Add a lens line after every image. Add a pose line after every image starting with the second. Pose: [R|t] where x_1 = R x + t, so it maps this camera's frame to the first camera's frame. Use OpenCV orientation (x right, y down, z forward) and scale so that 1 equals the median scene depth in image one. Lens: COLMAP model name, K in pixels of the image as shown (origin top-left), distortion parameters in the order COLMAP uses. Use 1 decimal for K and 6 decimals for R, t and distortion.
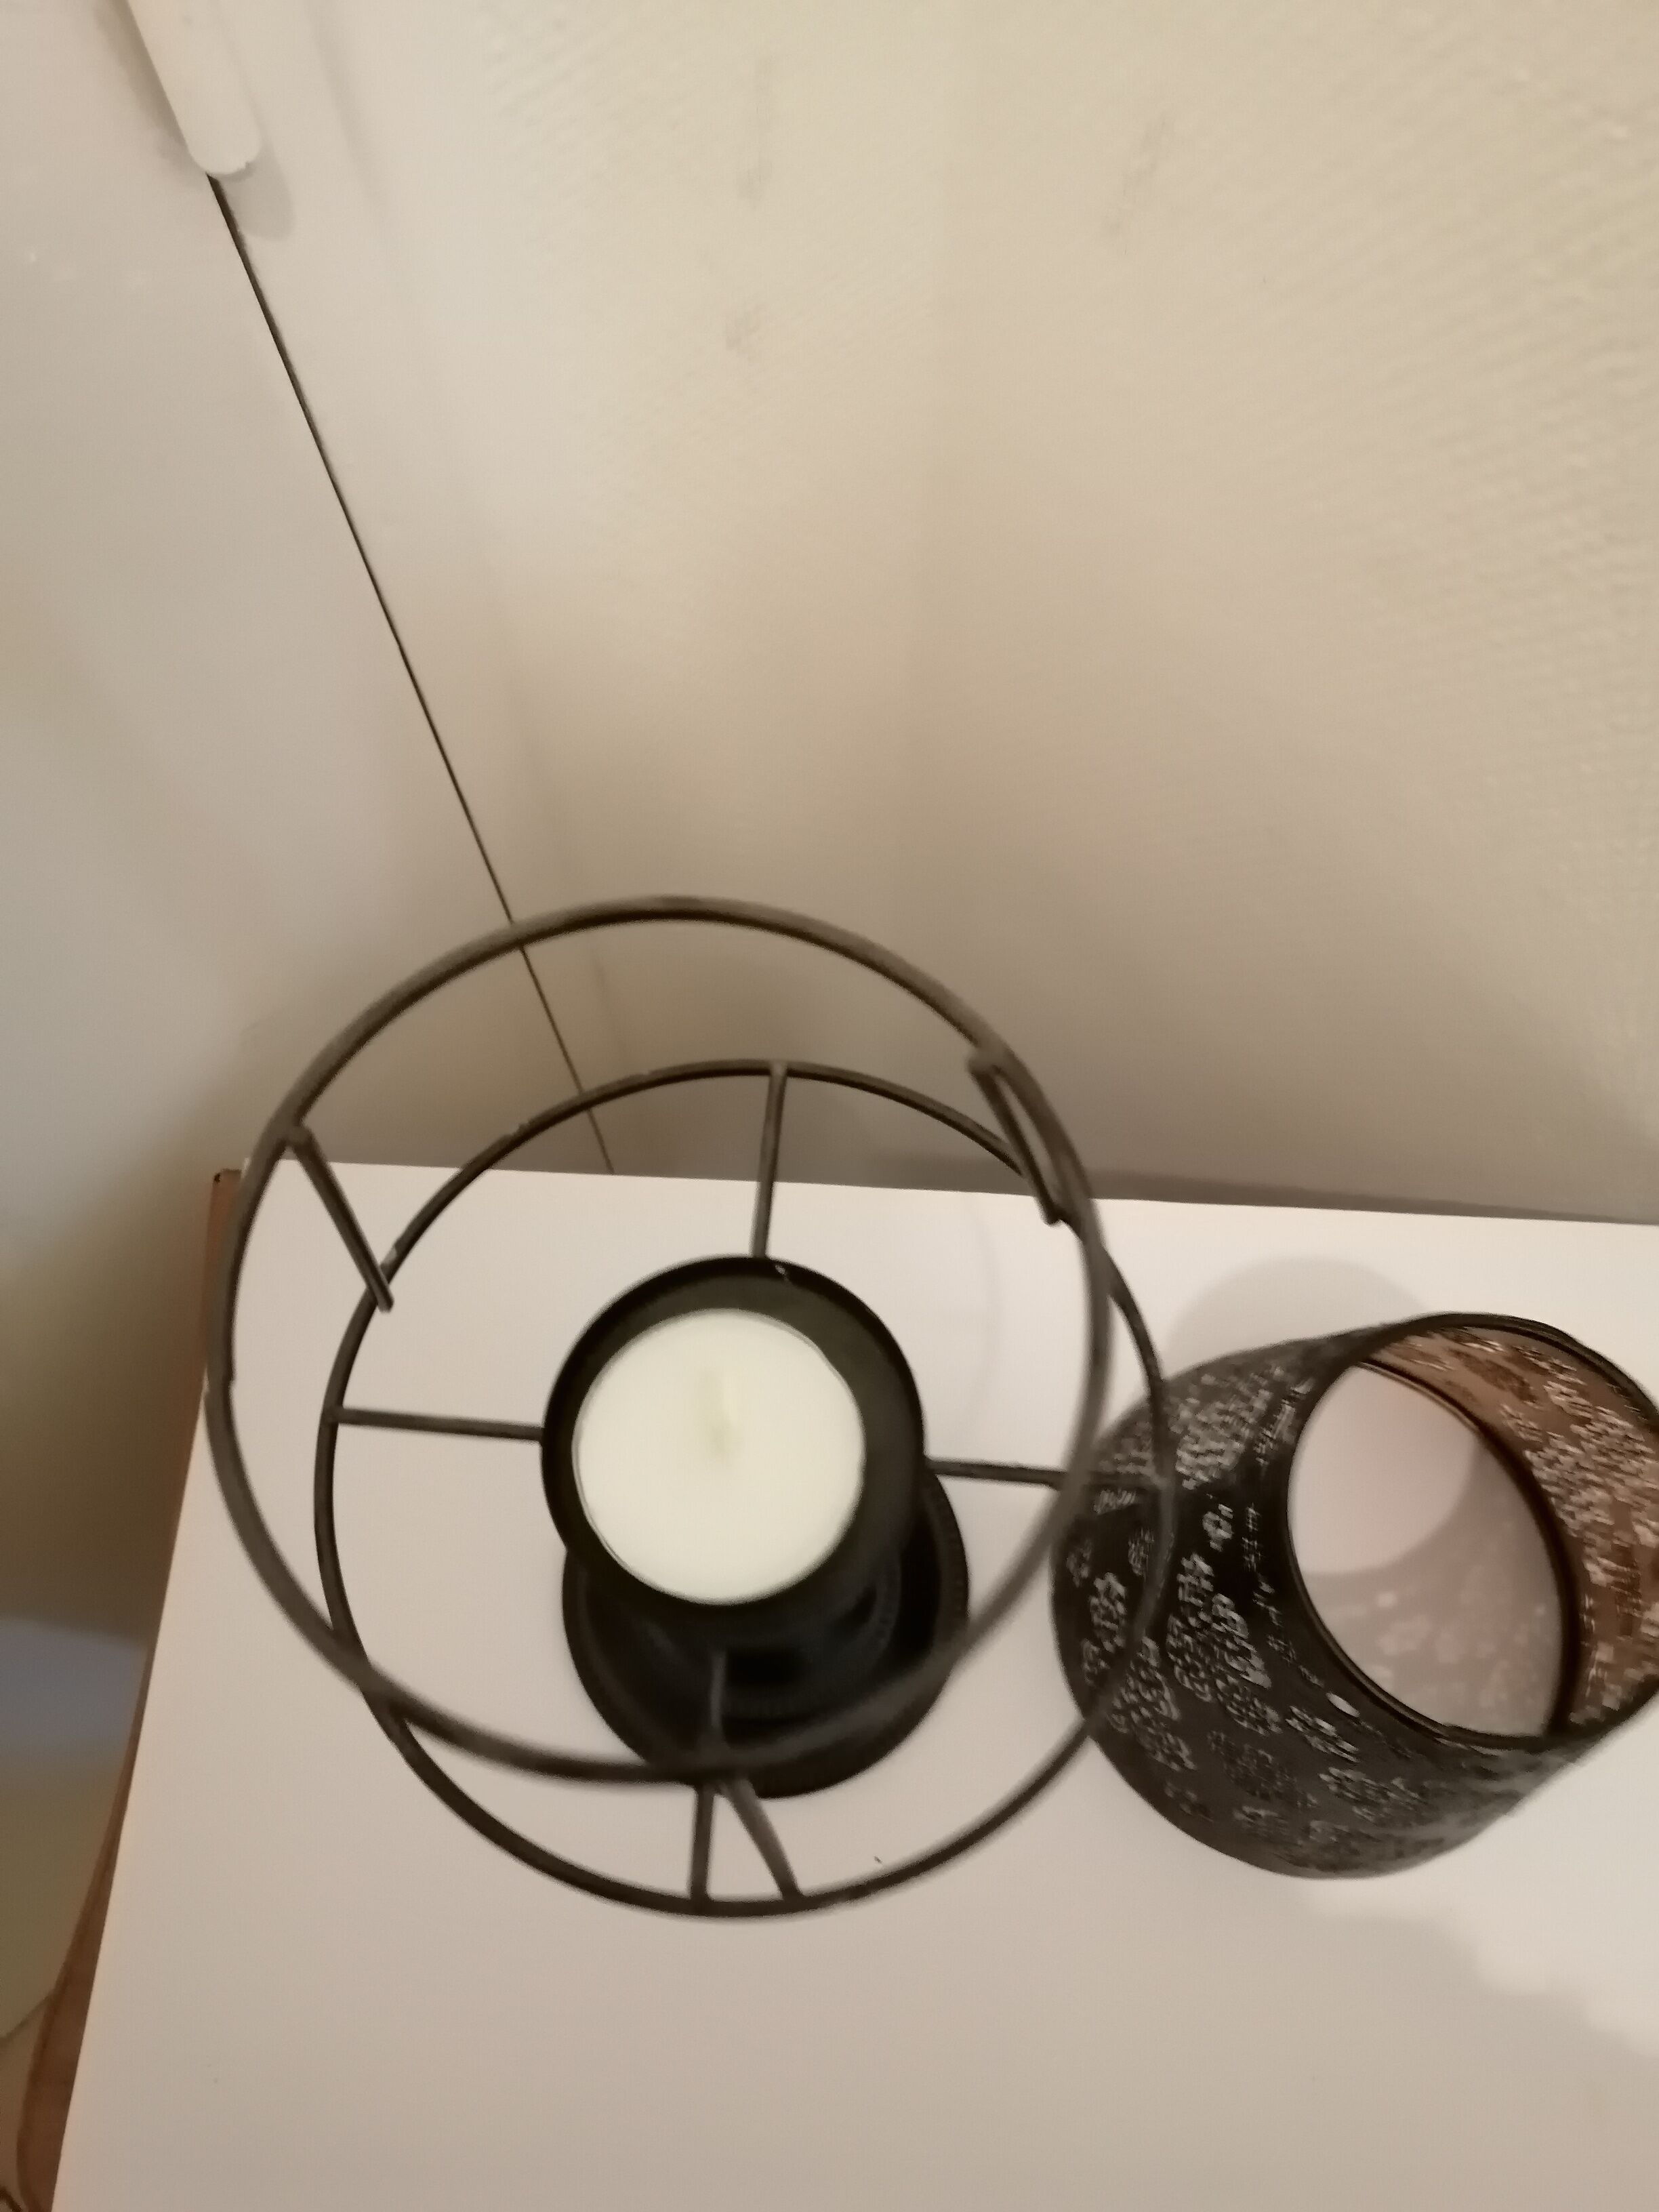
lens RADIAL K [[1752.3, 0, 835.0], [0, 1752.3, 1113.8], [0, 0, 1]] dist [0.002342, 0.024578]
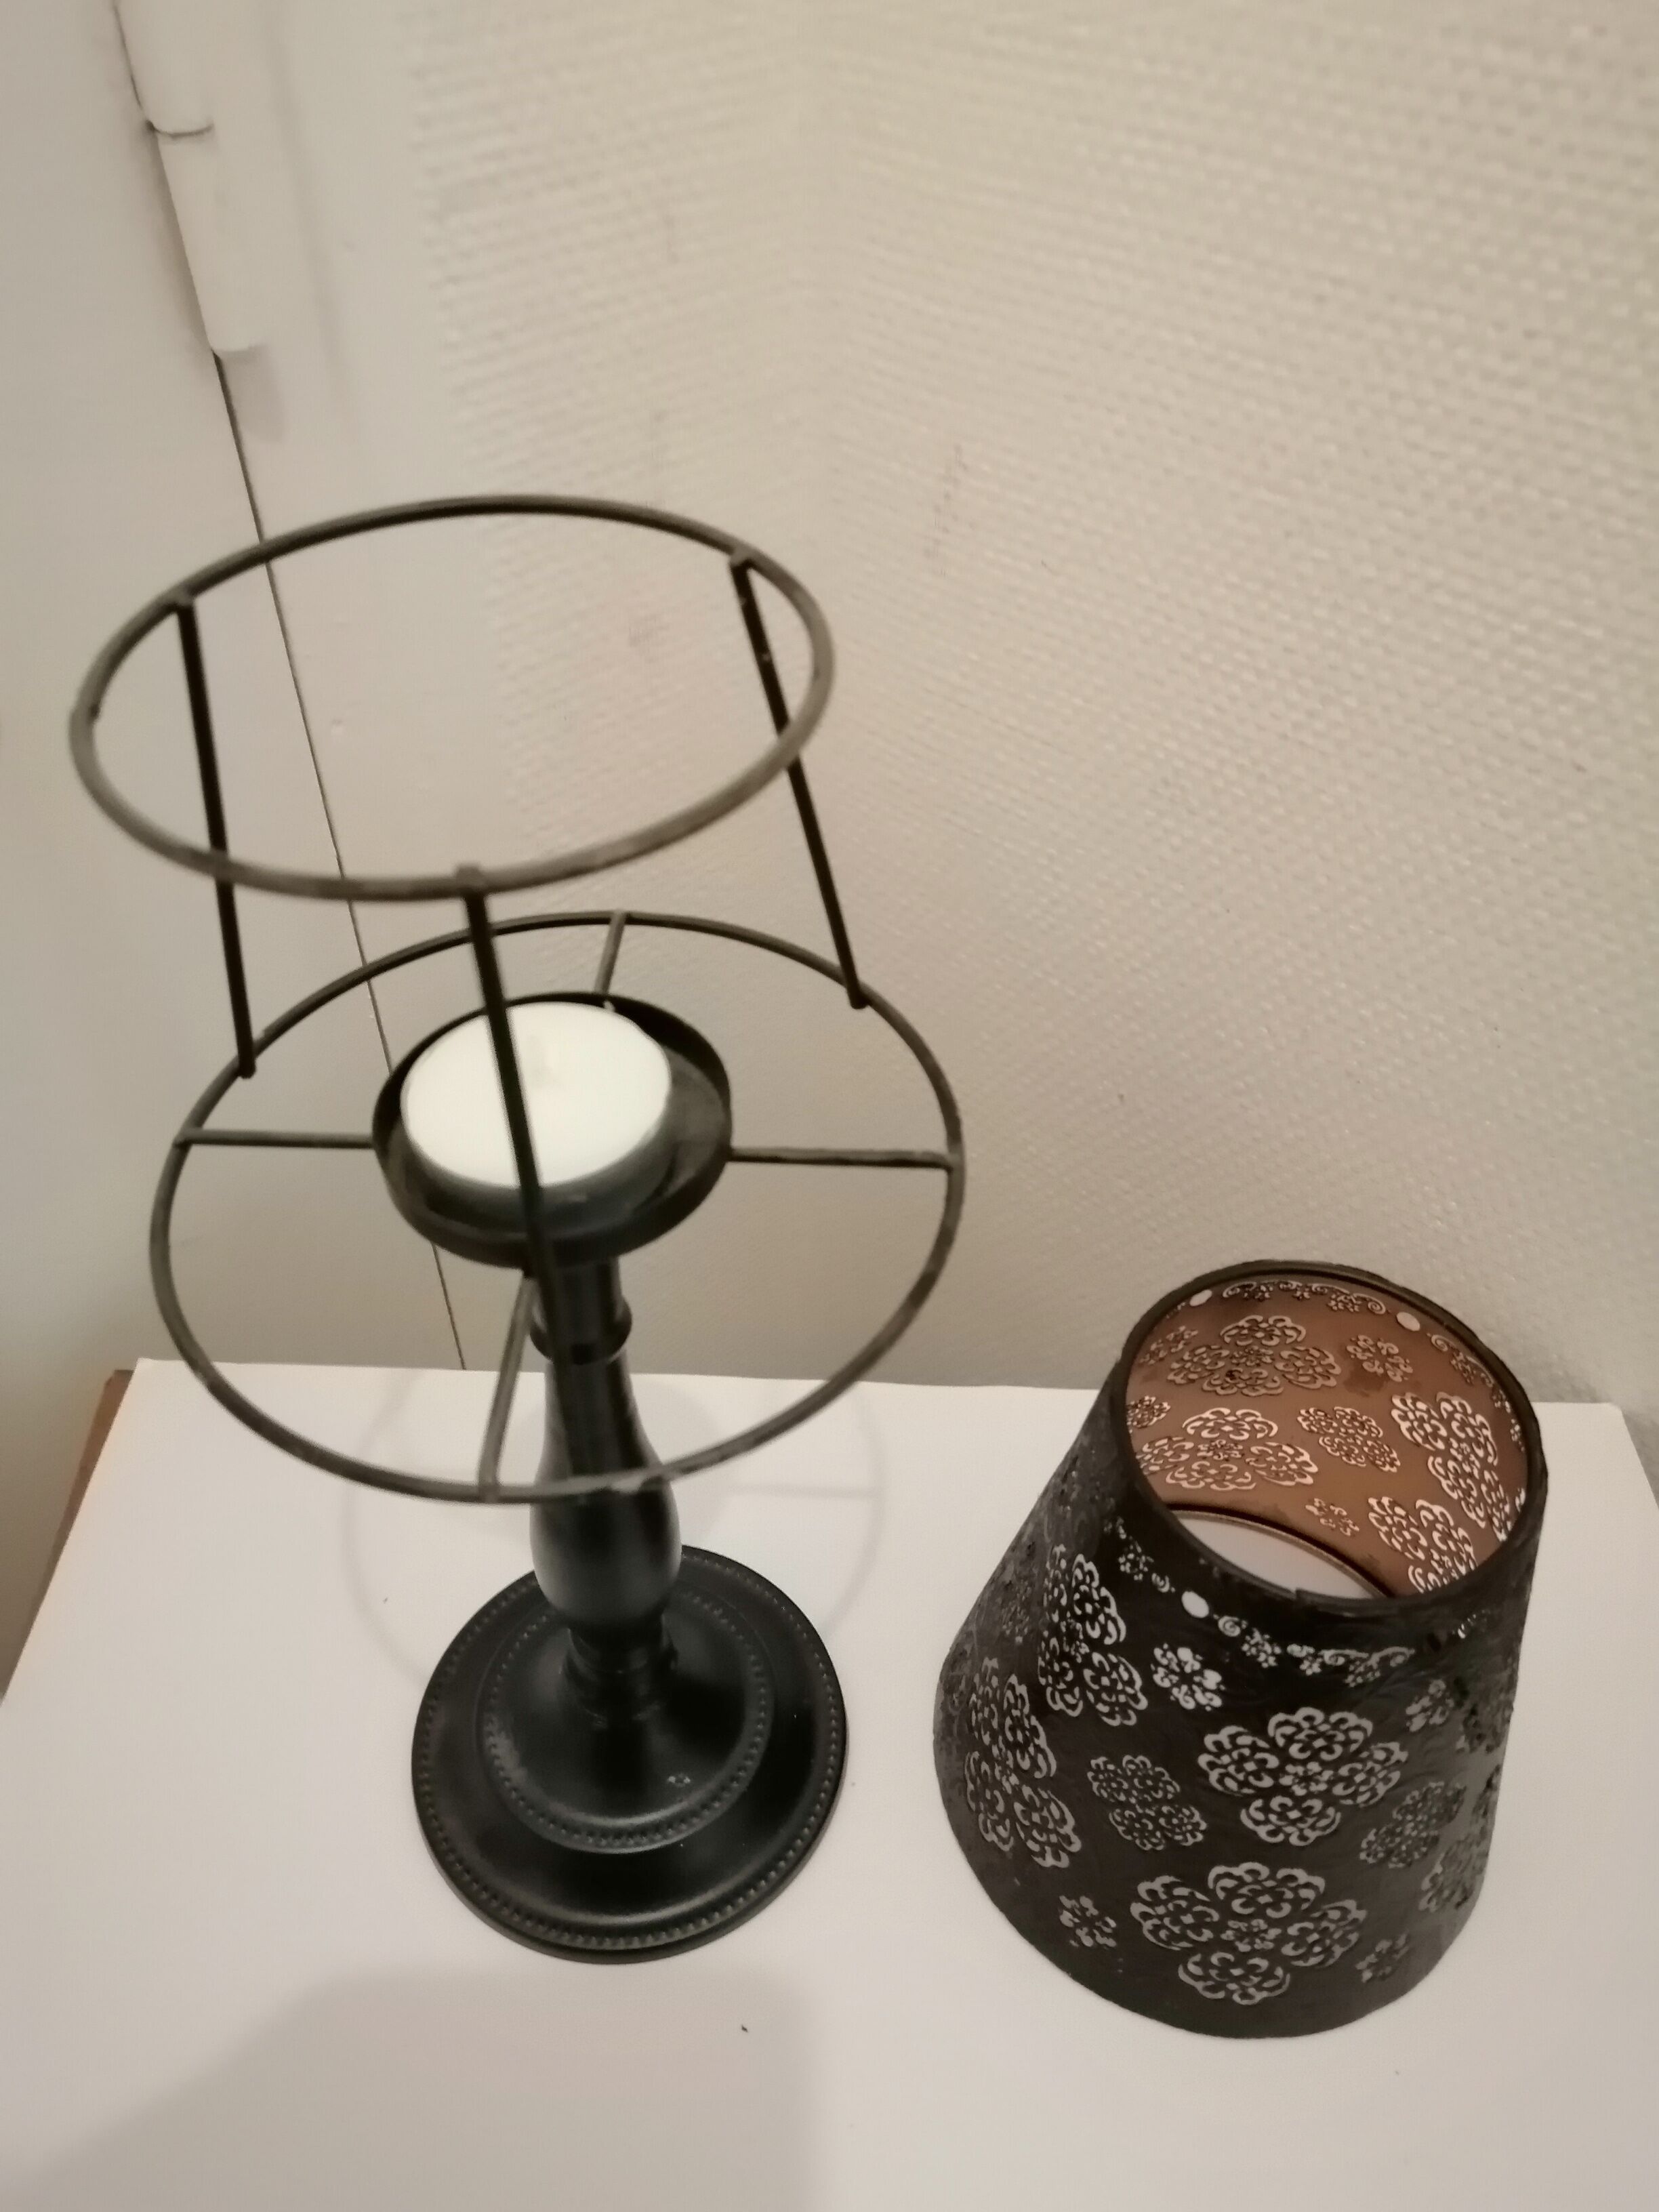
lens RADIAL K [[1752.3, 0, 824.7], [0, 1752.3, 1110.0], [0, 0, 1]] dist [0.002342, 0.024578]
pose [[0.999869, -0.008860, 0.013520, 0.070602], [0.013713, 0.907718, -0.419357, 0.468541], [-0.008557, 0.419488, 0.907721, 0.007814]]
